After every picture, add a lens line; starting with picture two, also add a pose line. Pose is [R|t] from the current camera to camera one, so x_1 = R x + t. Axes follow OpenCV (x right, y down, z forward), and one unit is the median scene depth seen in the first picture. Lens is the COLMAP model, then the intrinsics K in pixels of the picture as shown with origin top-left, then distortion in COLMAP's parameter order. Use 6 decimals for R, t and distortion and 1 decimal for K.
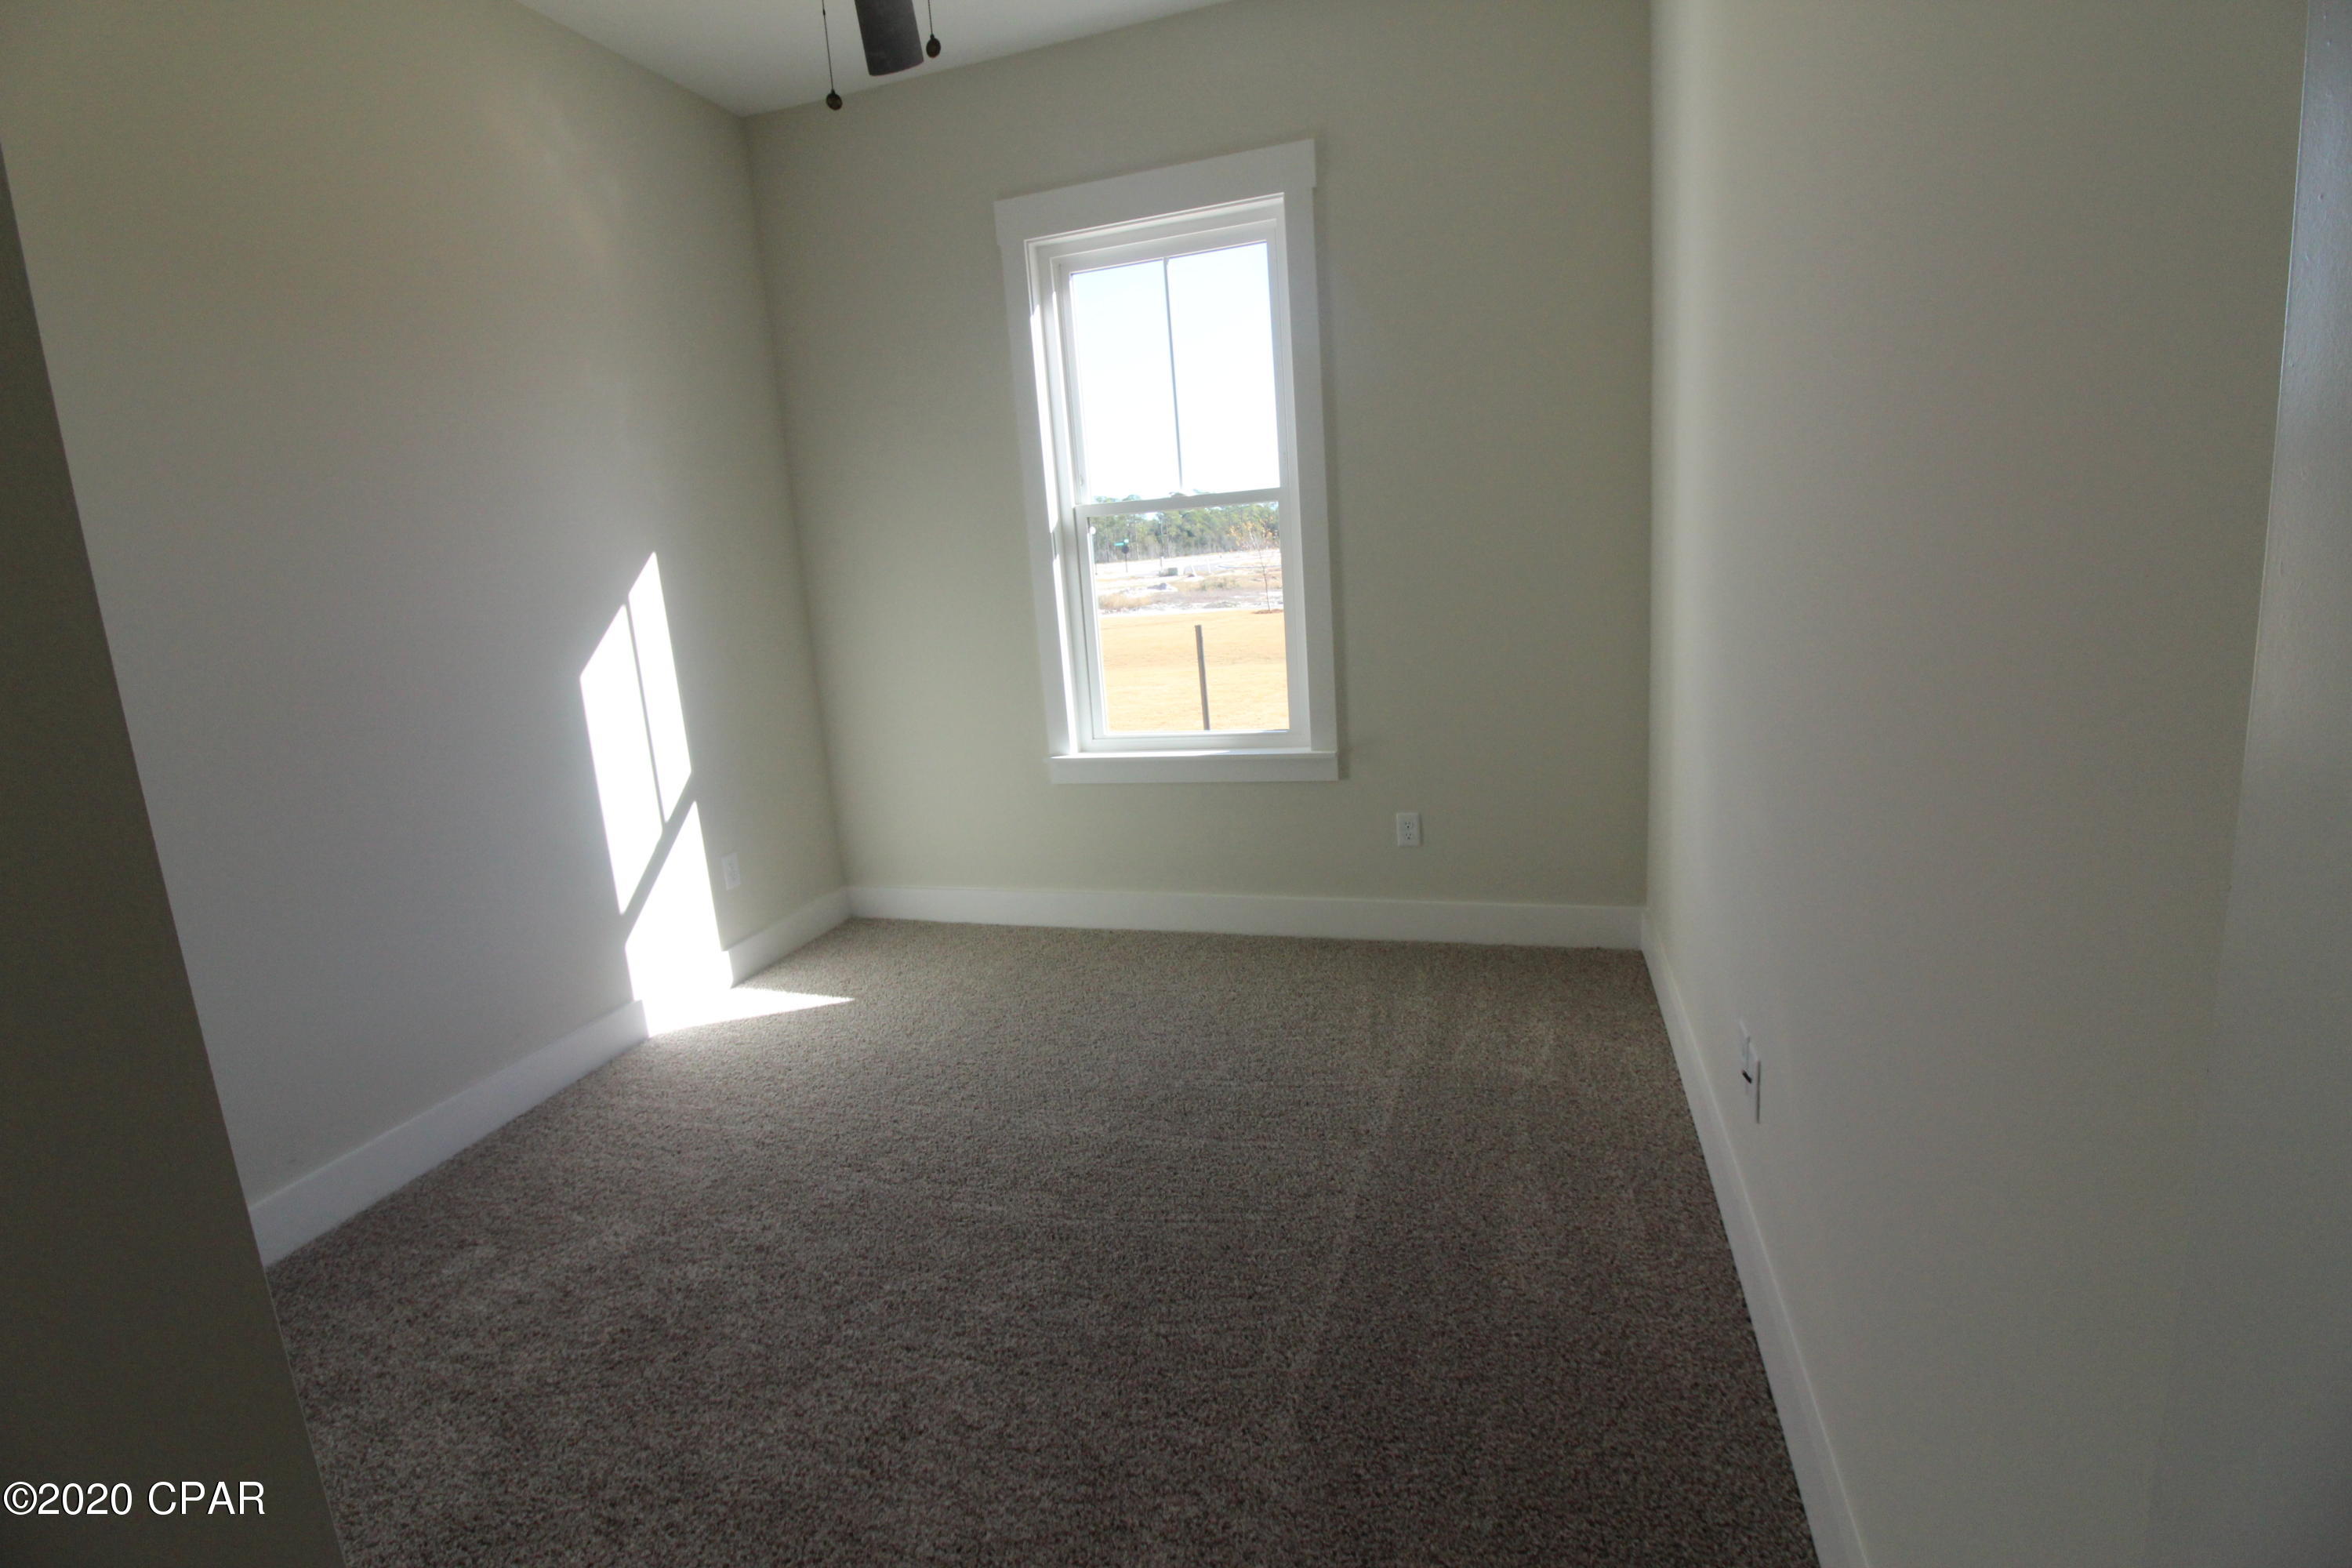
lens RADIAL K [[1074.6, 0, 1161.5], [0, 1074.6, 764.6], [0, 0, 1]] dist [0.001464, -0.014225]
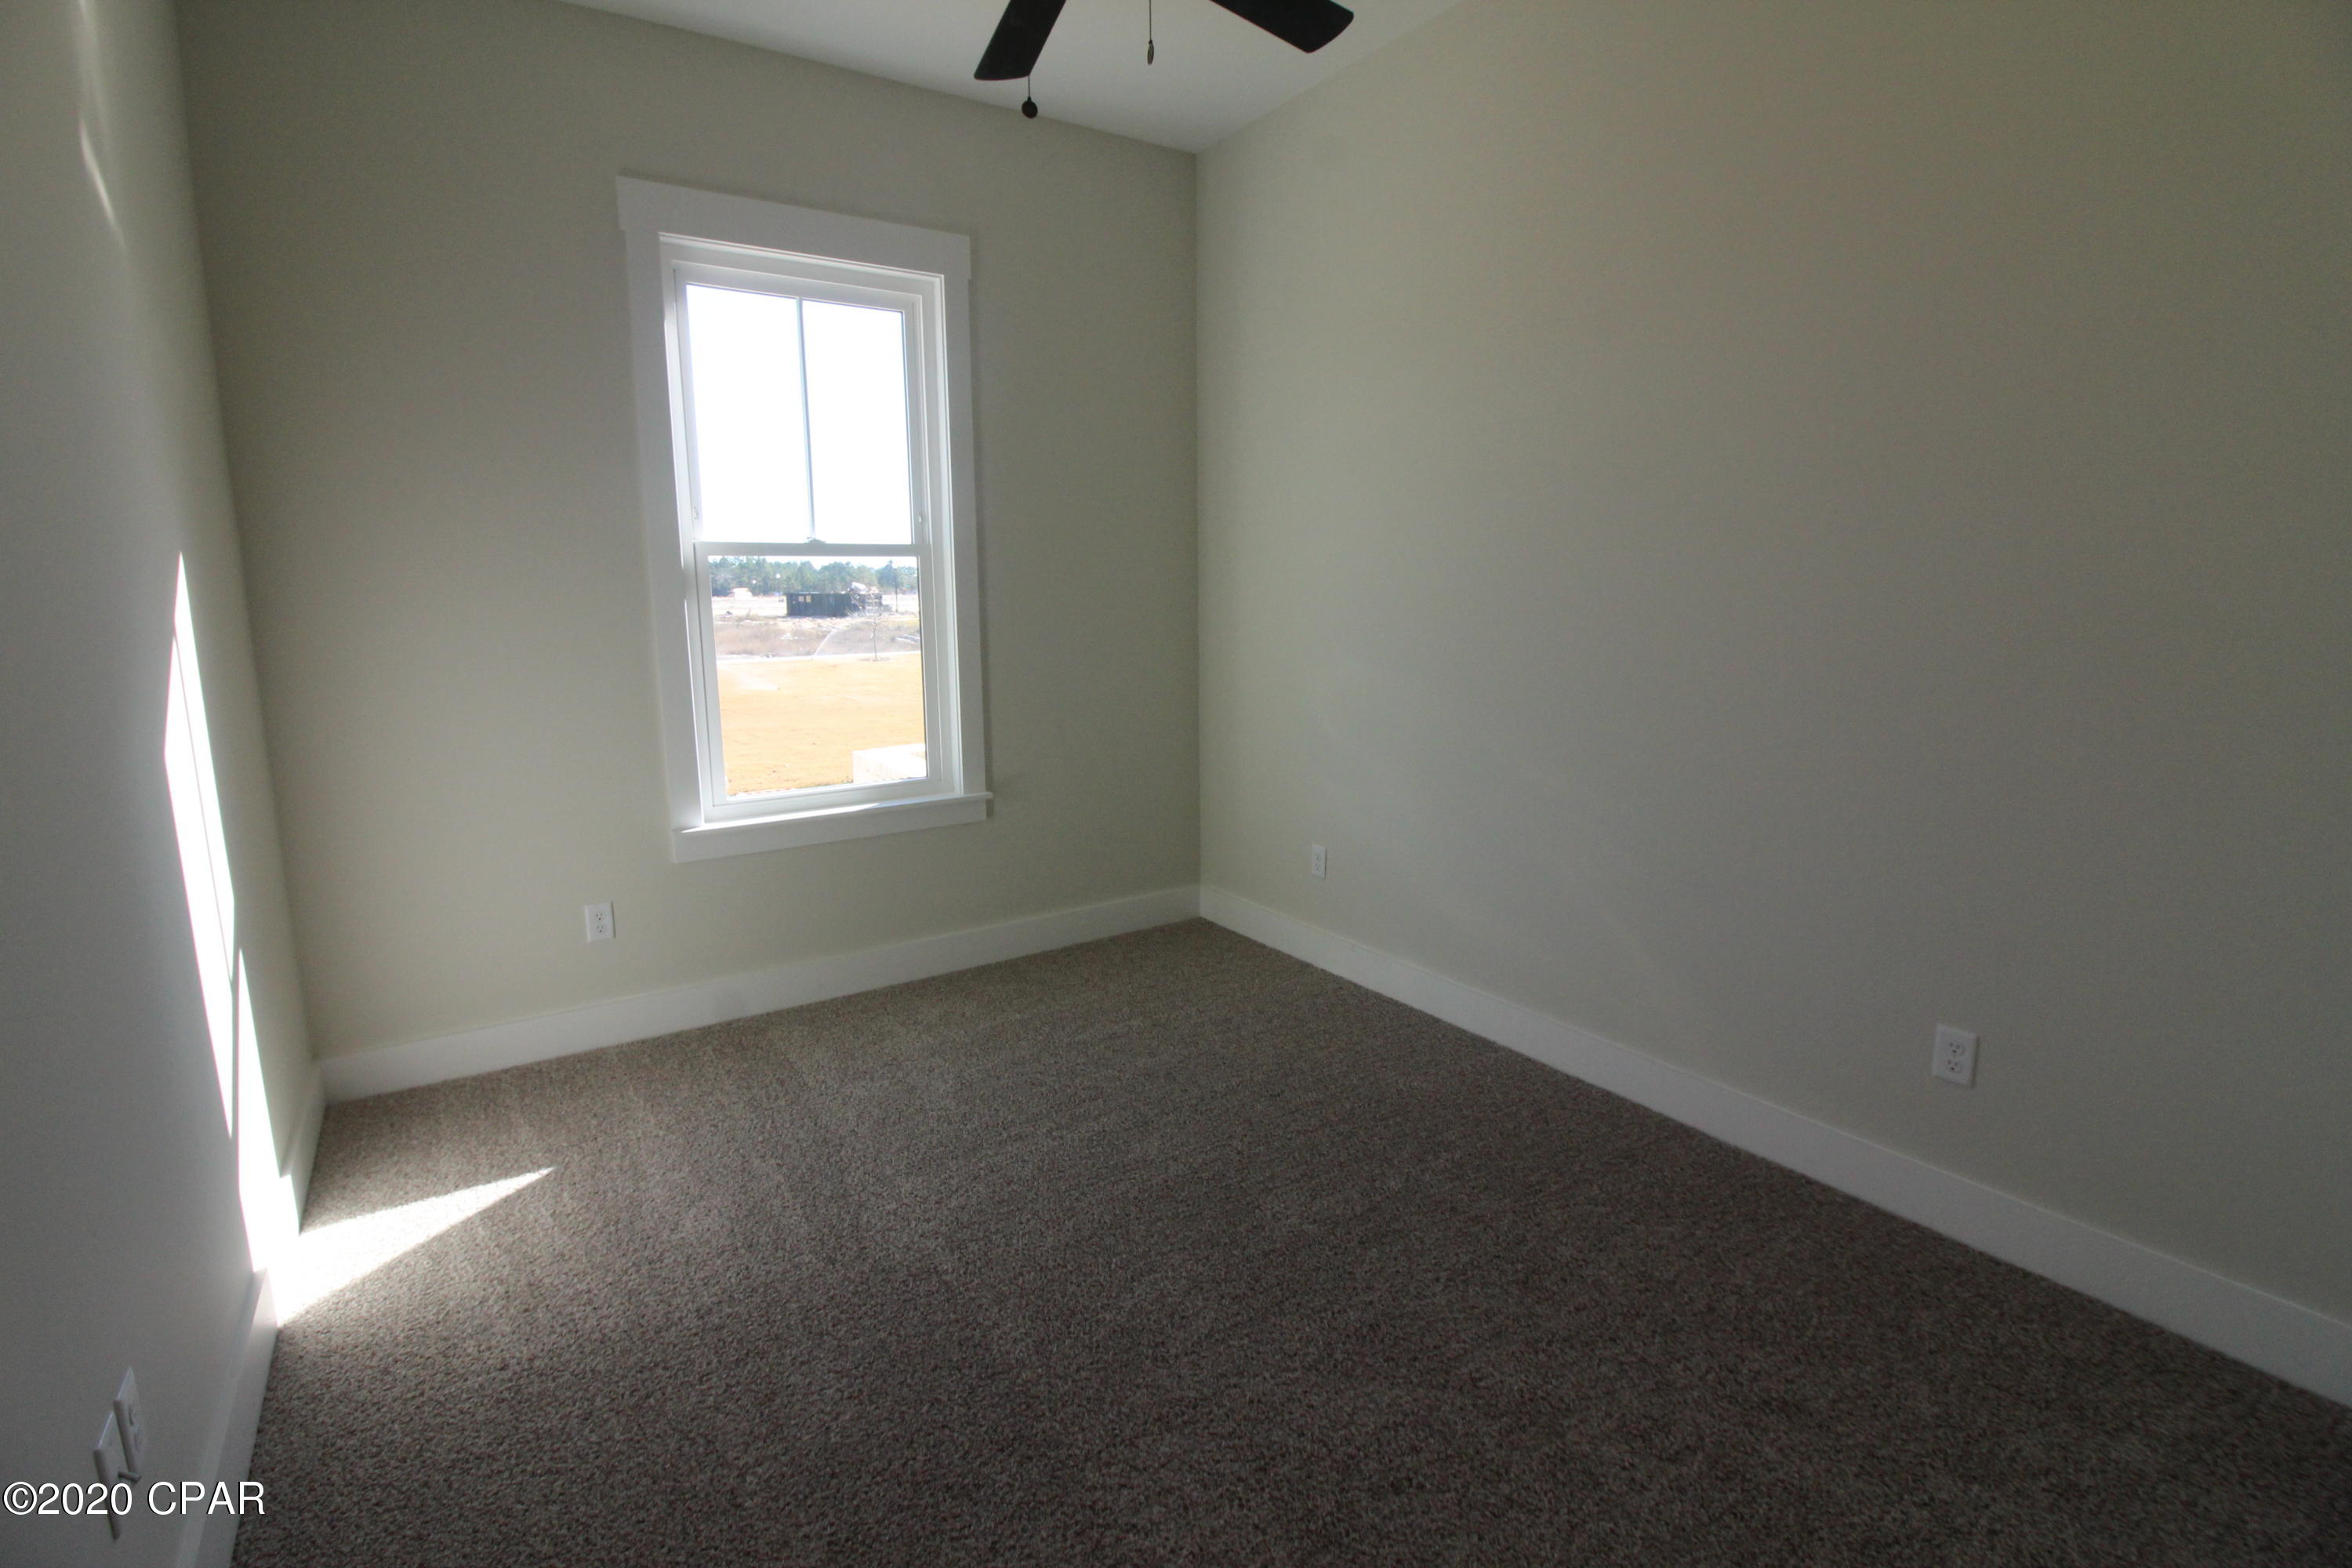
lens RADIAL K [[1074.6, 0, 1161.5], [0, 1074.6, 764.6], [0, 0, 1]] dist [0.001464, -0.014225]
pose [[0.632021, -0.057325, 0.772828, -0.552623], [0.115226, 0.993126, -0.020566, 0.002068], [-0.766337, 0.102049, 0.634282, 0.179425]]
